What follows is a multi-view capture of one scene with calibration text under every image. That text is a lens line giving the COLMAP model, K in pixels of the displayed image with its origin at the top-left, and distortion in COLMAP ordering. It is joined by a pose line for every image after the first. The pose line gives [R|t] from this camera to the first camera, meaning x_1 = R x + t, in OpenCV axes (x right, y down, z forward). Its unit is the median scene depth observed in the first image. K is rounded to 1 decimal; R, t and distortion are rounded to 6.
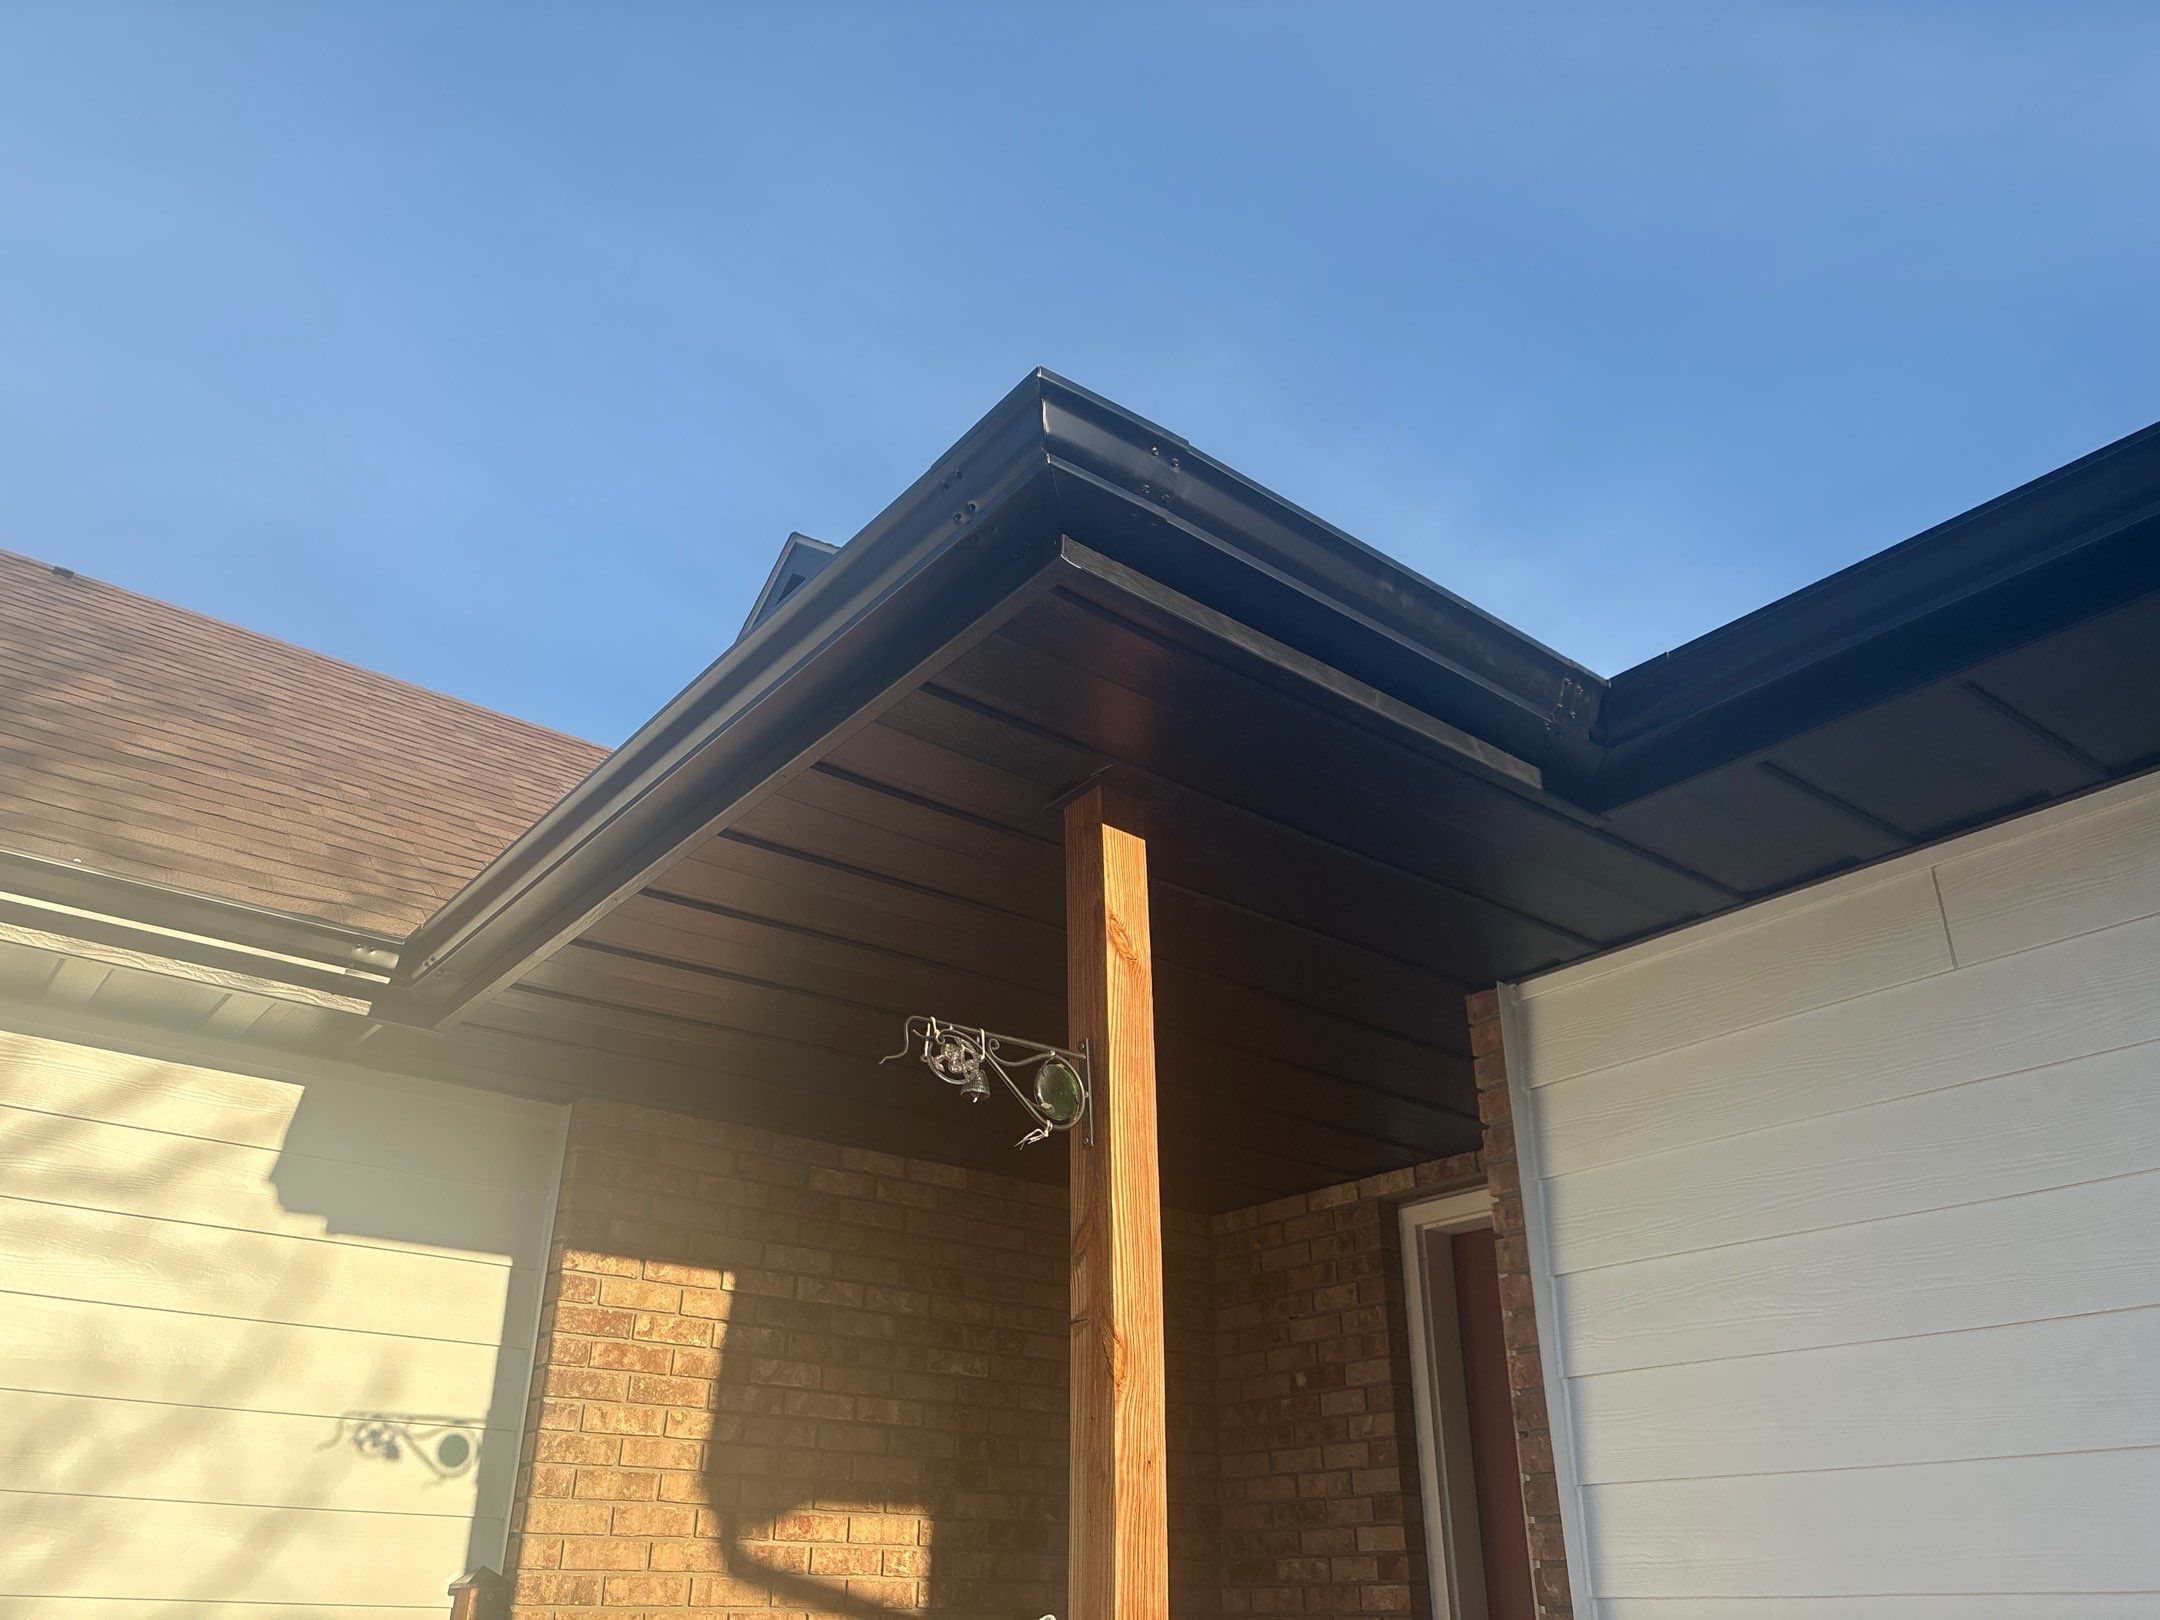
lens RADIAL K [[1561.5, 0, 1067.3], [0, 1561.5, 817.9], [0, 0, 1]] dist [0.002248, -0.001427]
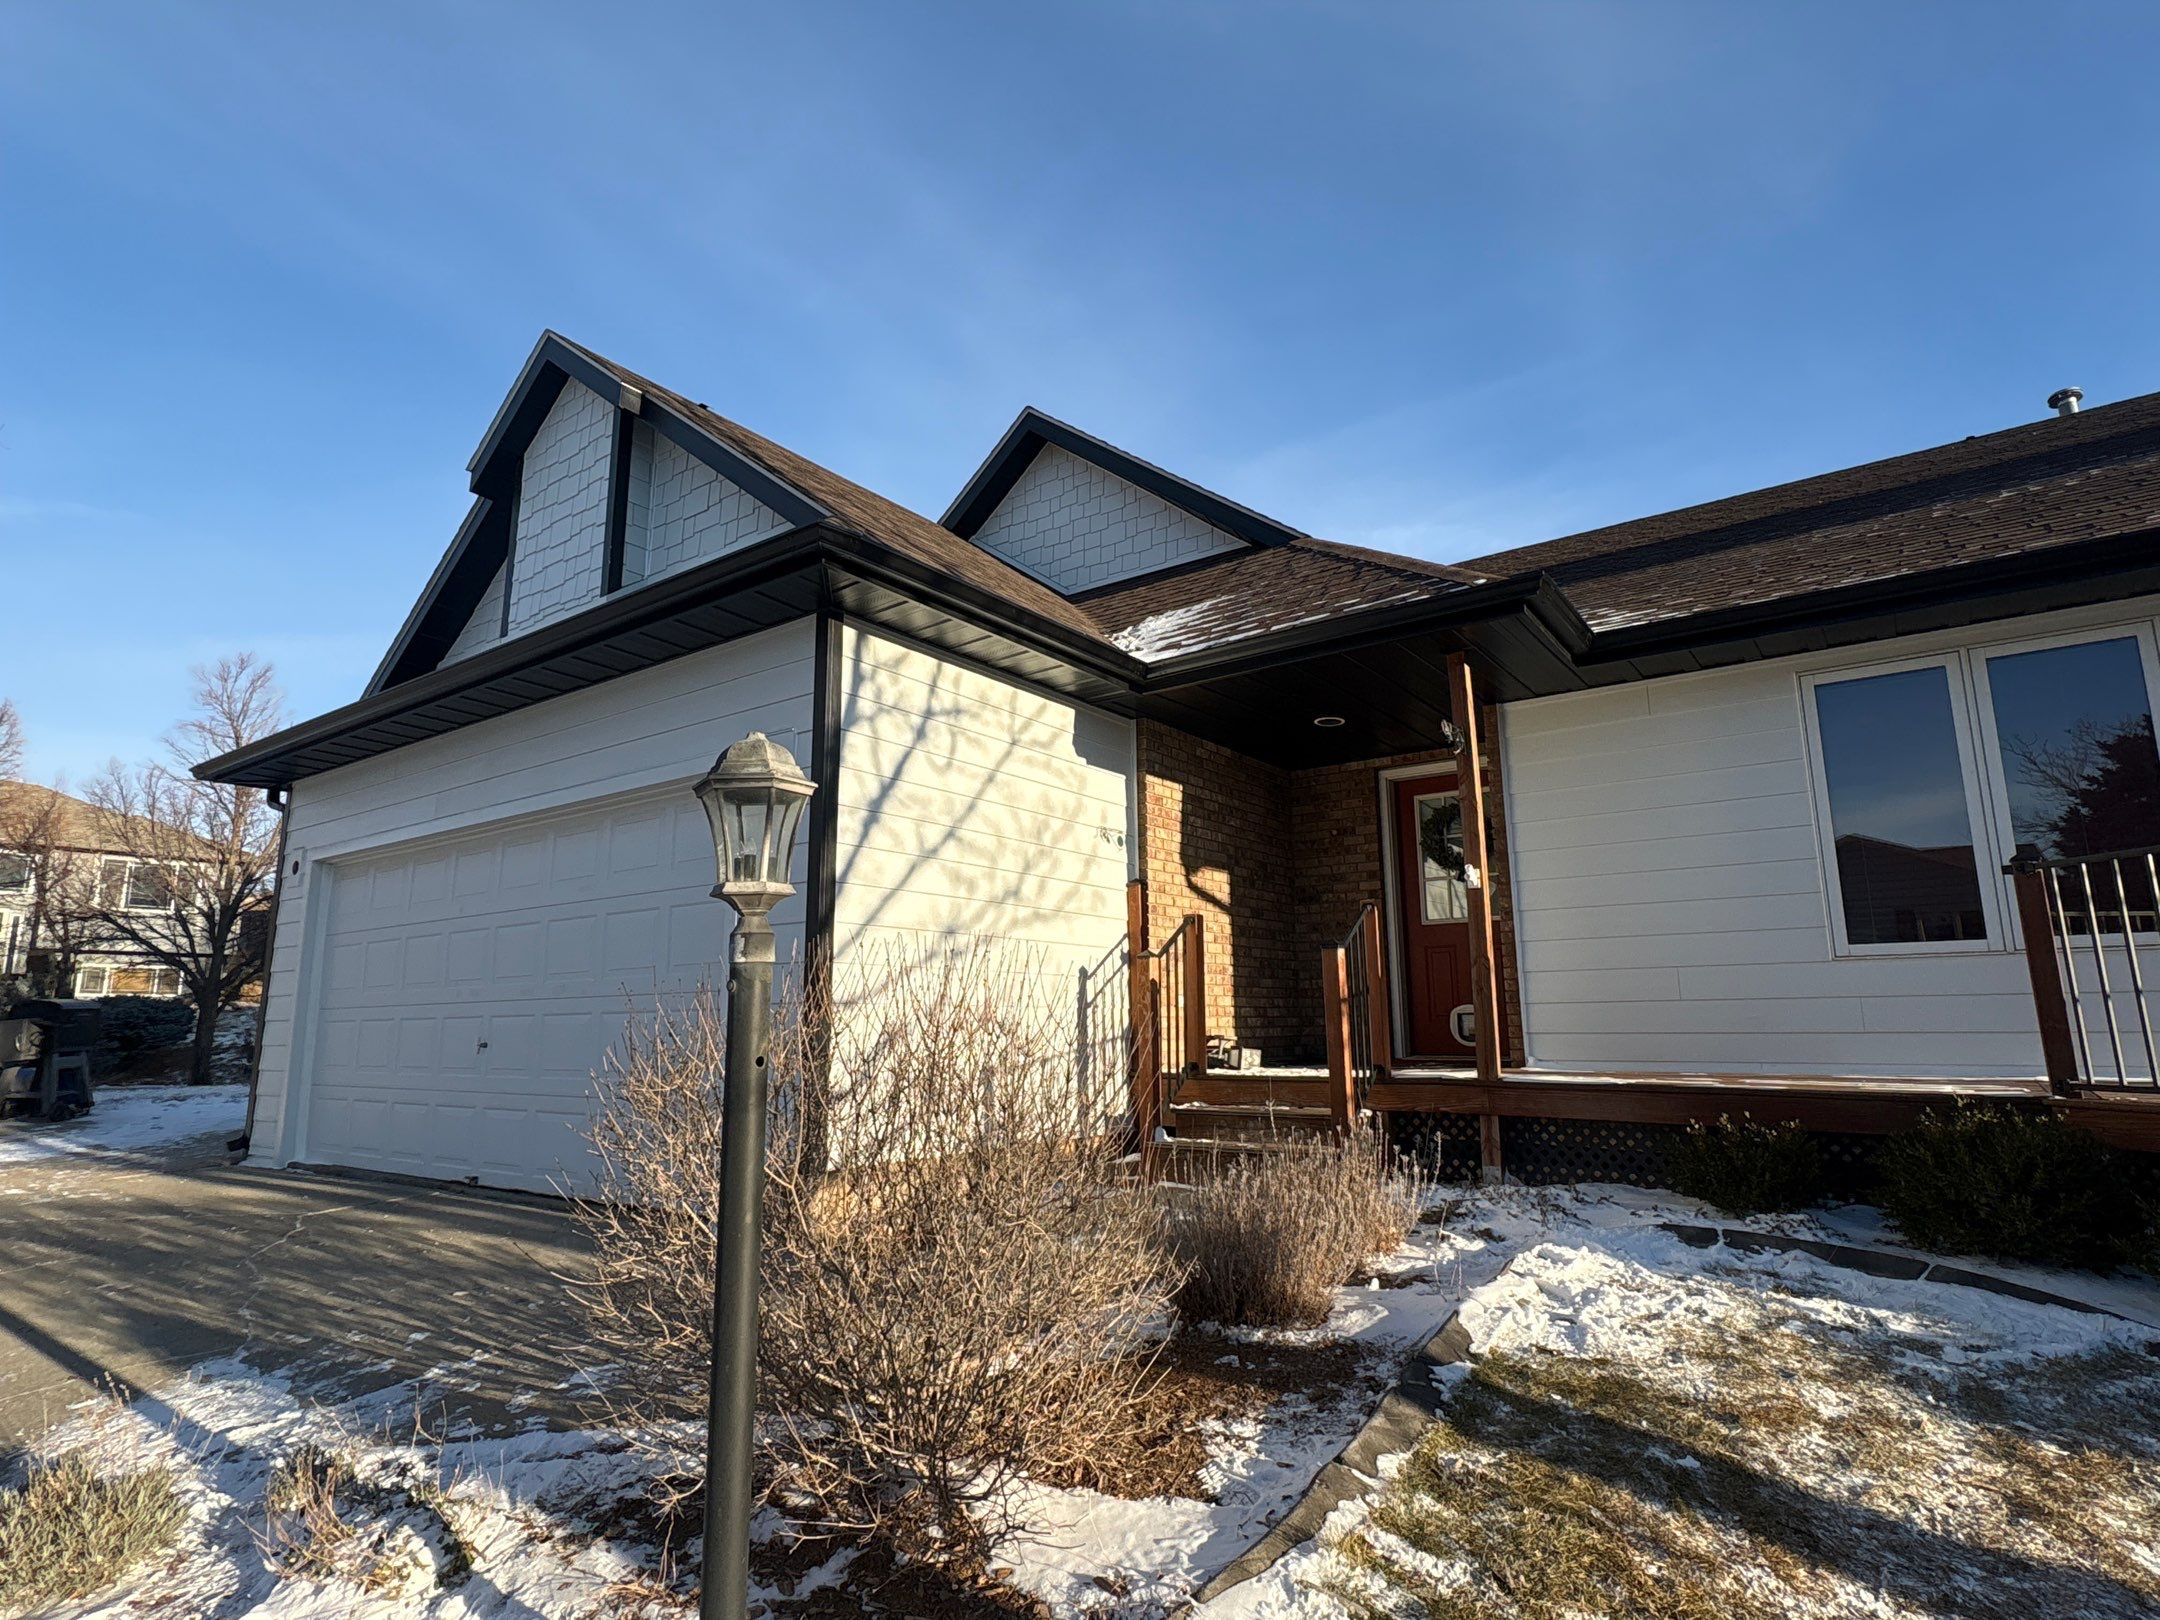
lens RADIAL K [[1142.5, 0, 1078.6], [0, 1142.5, 810.5], [0, 0, 1]] dist [0.002205, 0.000709]
pose [[0.962553, 0.032243, 0.269169, -0.925043], [-0.107015, 0.957458, 0.267996, -0.171866], [-0.249077, -0.286766, 0.925055, -0.782651]]
